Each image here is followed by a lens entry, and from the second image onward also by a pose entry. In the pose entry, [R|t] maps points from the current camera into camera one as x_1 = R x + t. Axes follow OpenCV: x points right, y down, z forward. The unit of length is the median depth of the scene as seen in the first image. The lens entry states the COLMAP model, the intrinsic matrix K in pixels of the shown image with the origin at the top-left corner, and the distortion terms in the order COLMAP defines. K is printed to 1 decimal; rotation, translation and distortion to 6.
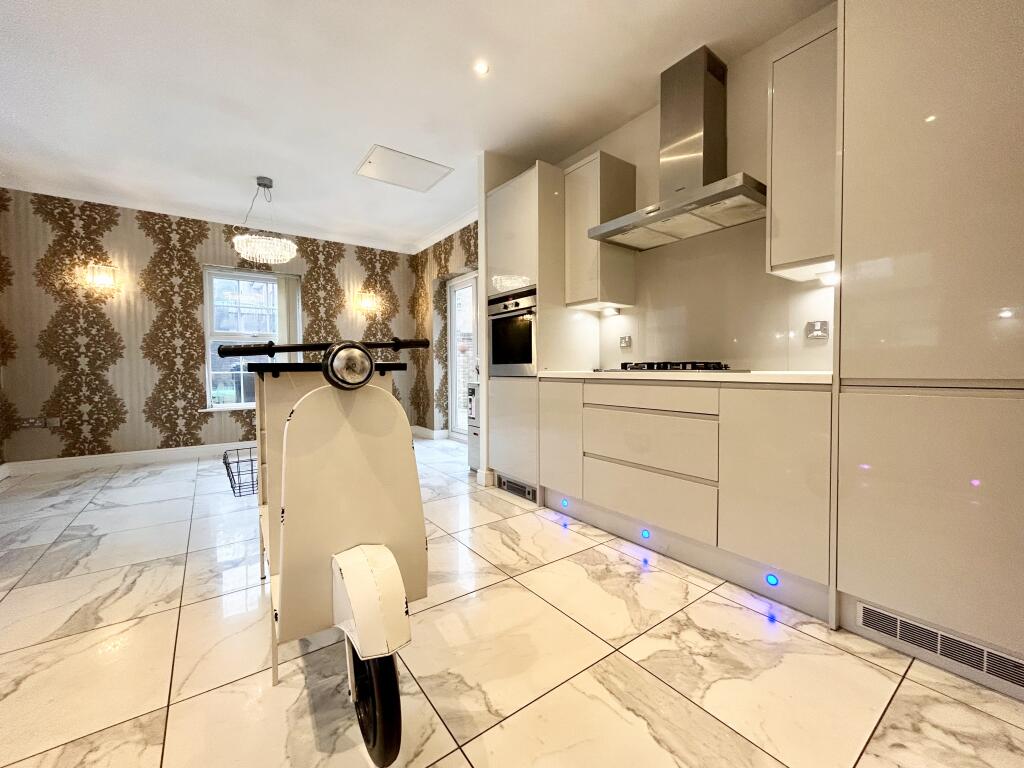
lens RADIAL K [[412.7, 0, 510.8], [0, 412.7, 380.1], [0, 0, 1]] dist [-0.000258, 0.000496]
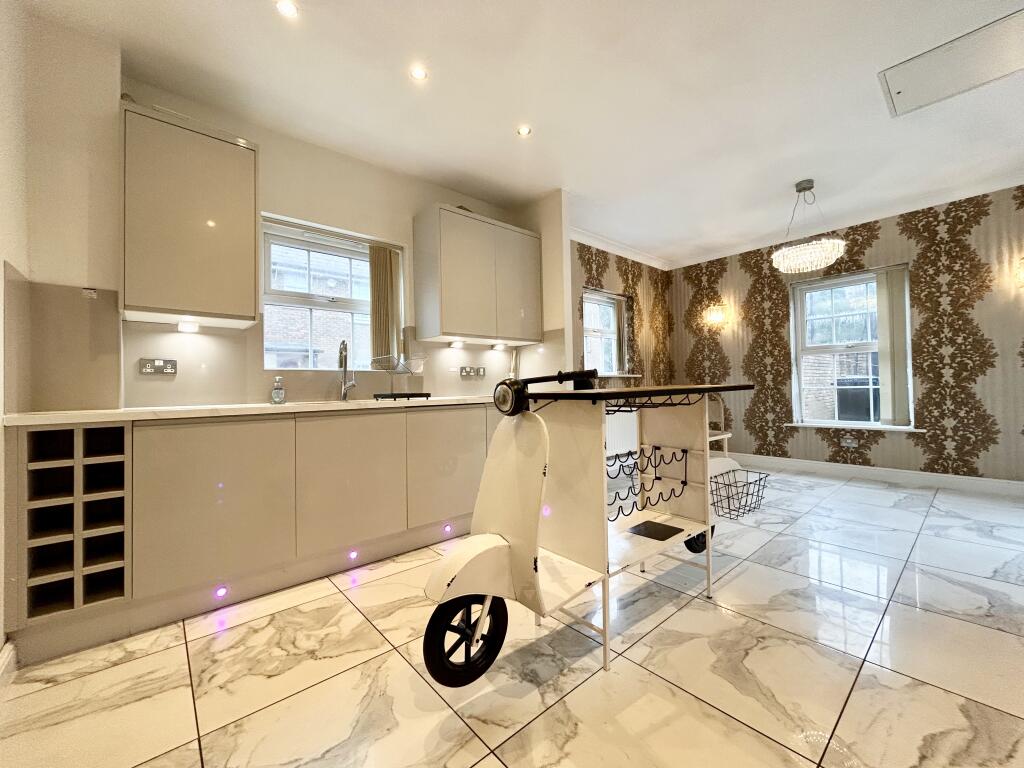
lens RADIAL K [[412.7, 0, 510.8], [0, 412.7, 380.1], [0, 0, 1]] dist [-0.000258, 0.000496]
pose [[0.082939, -0.012004, -0.996482, 0.237975], [-0.009768, 0.999870, -0.012858, -0.018736], [0.996507, 0.010800, 0.082811, 0.231095]]
